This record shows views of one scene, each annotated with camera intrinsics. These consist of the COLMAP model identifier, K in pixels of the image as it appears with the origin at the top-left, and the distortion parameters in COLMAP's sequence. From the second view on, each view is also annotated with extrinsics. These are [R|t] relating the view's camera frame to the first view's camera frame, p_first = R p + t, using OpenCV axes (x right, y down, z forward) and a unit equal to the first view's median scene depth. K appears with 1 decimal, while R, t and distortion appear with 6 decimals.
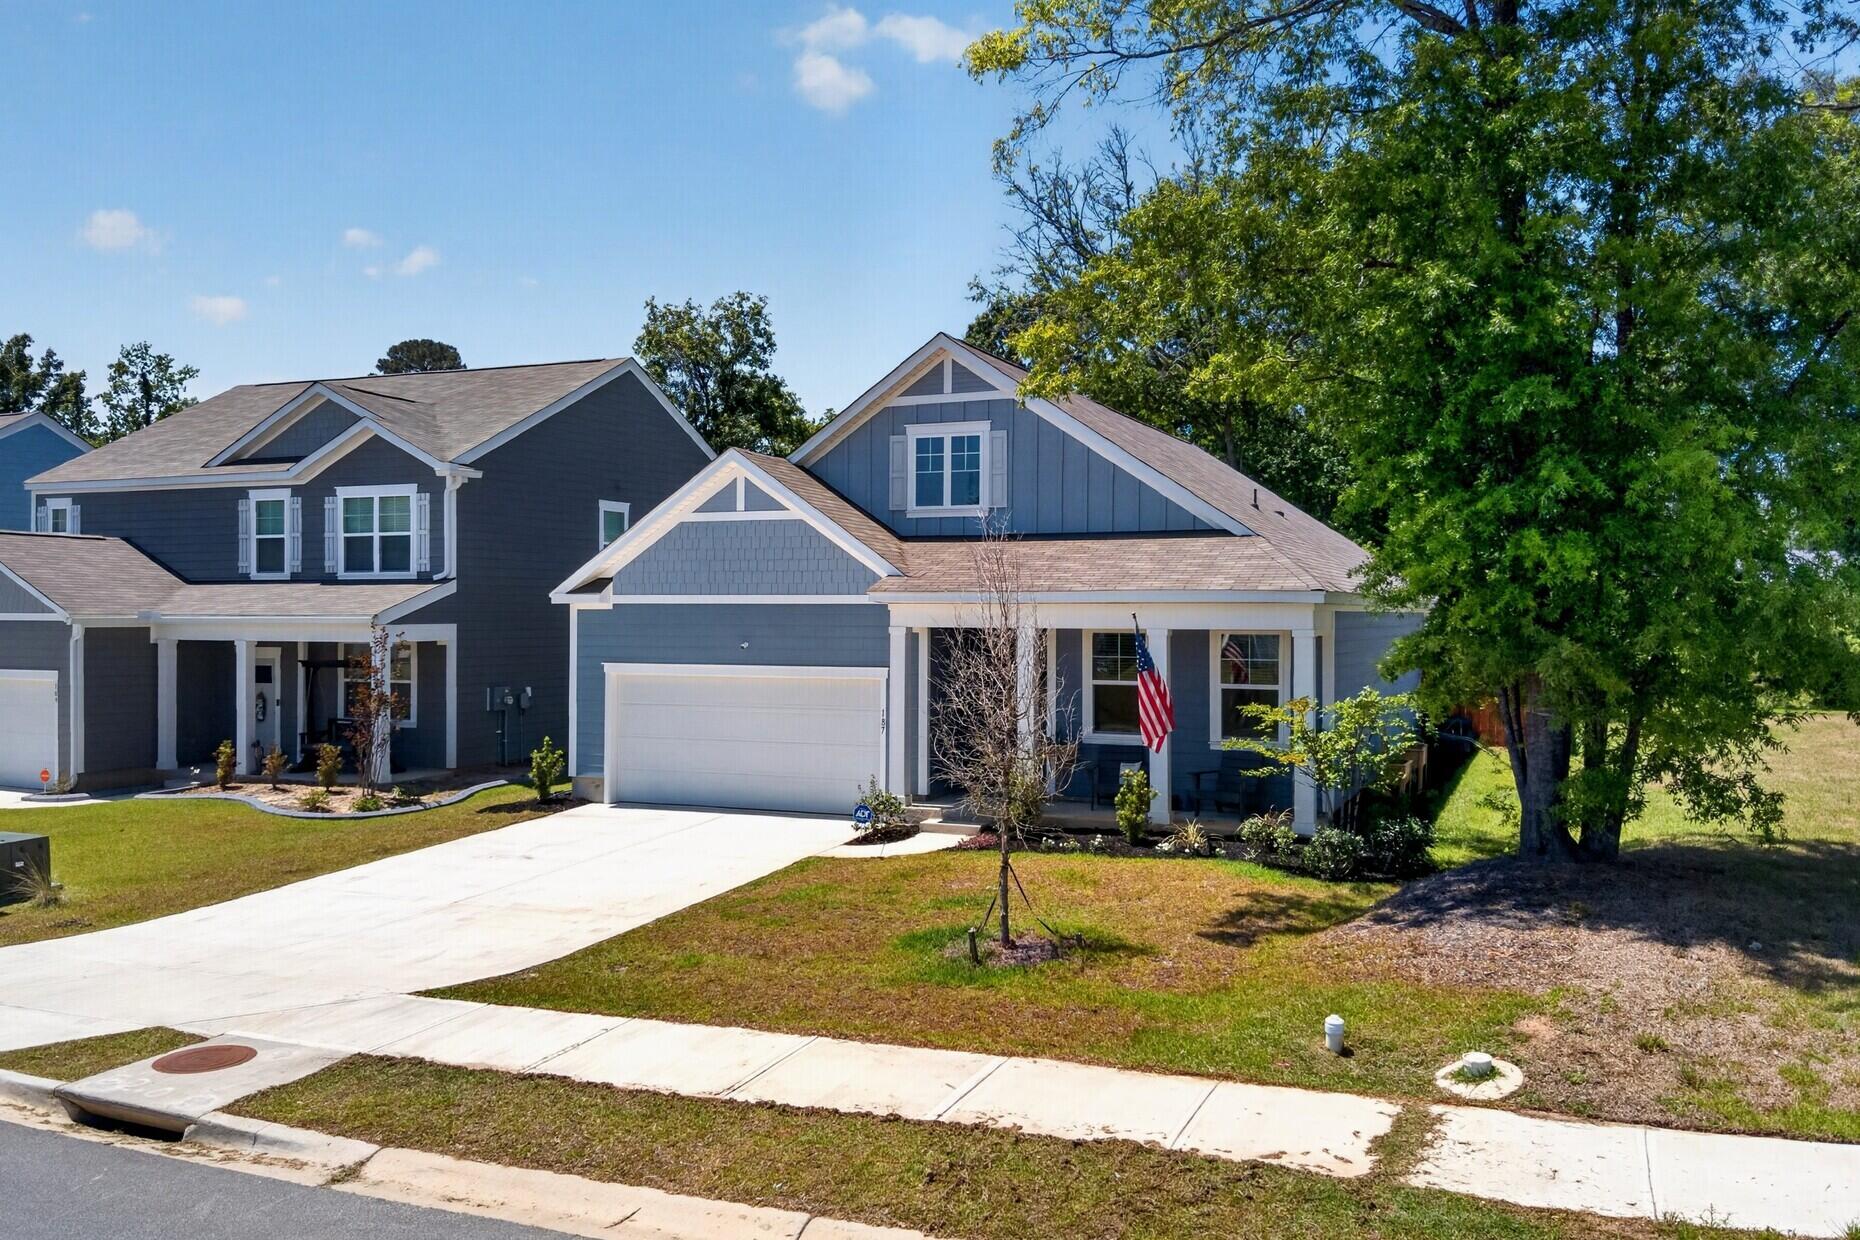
lens RADIAL K [[1451.8, 0, 930.0], [0, 1451.8, 620.0], [0, 0, 1]] dist [0.006343, 0.007180]
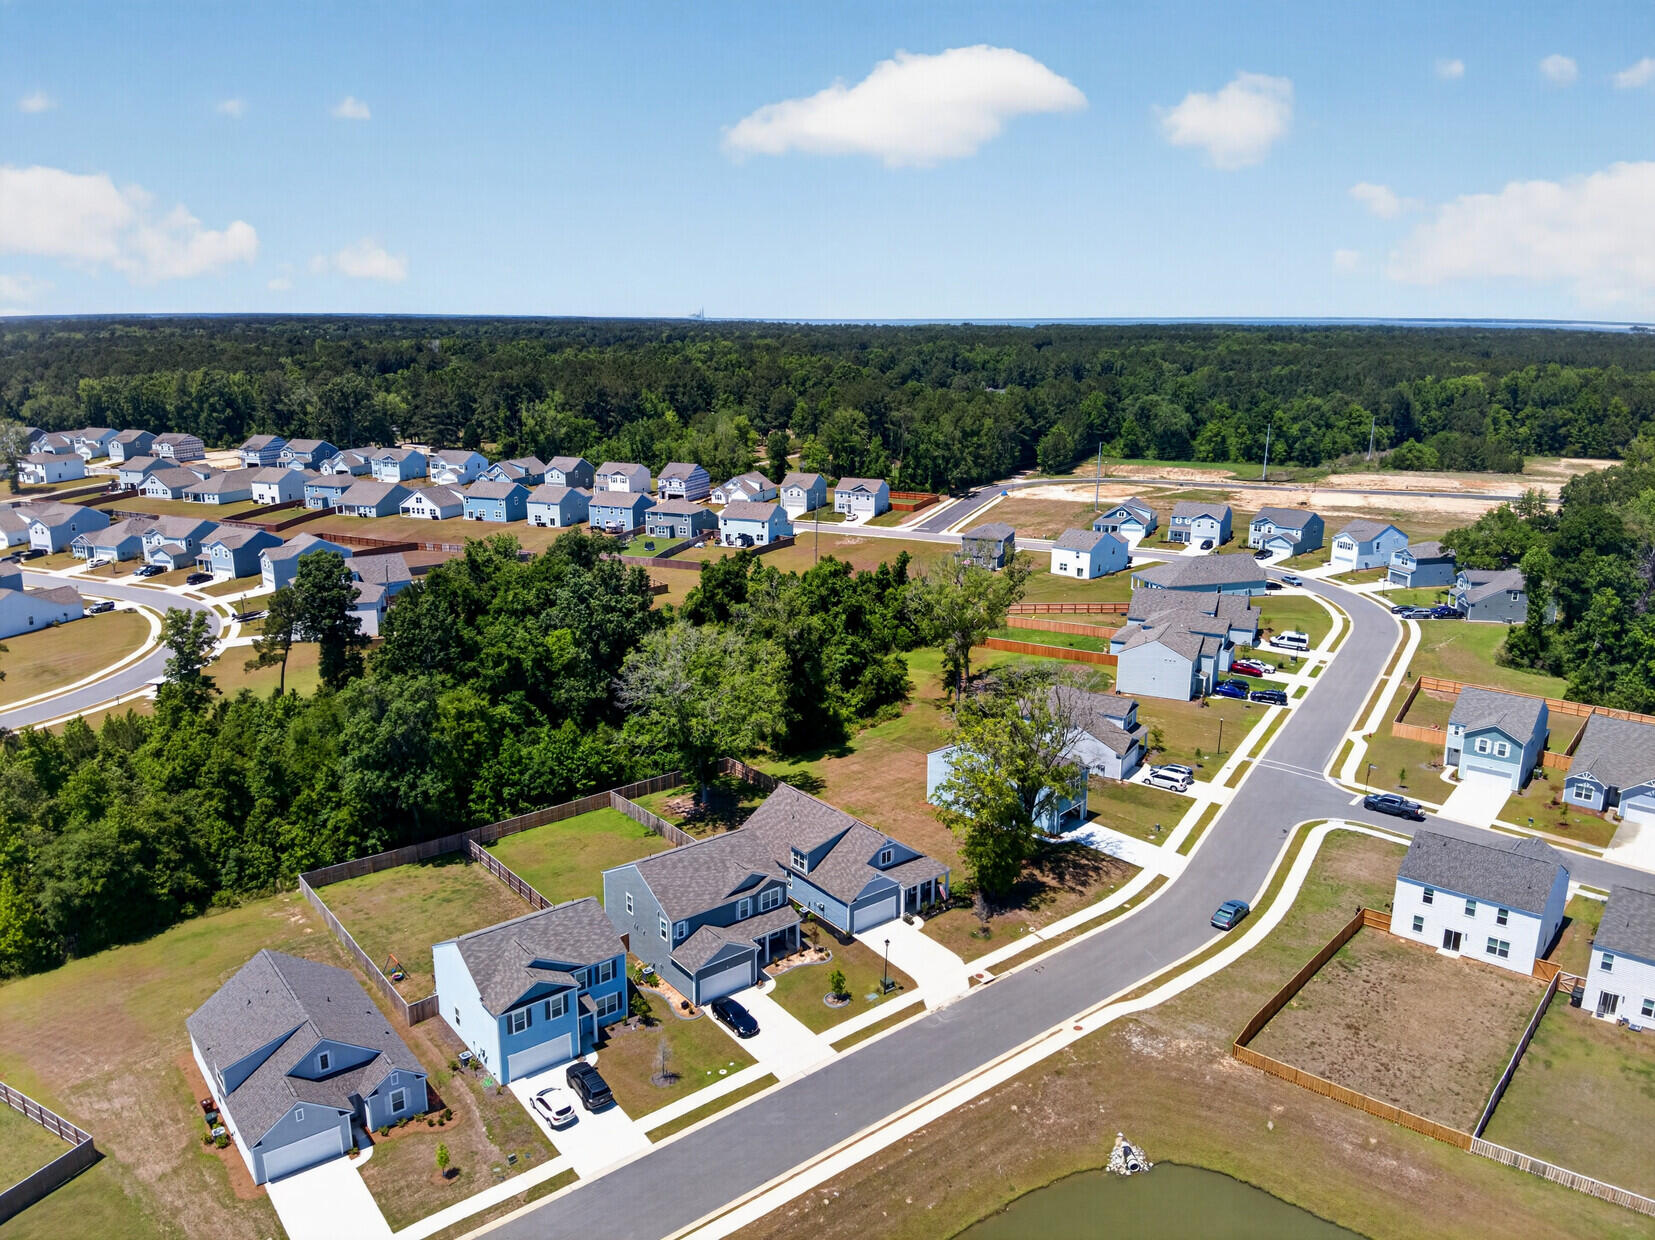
lens RADIAL K [[1197.5, 0, 827.5], [0, 1197.5, 620.0], [0, 0, 1]] dist [0.137175, -0.244659]
pose [[0.483134, -0.207693, 0.850556, -3.991636], [0.003100, 0.971857, 0.235552, -2.154832], [-0.875541, -0.111166, 0.470181, -0.962941]]
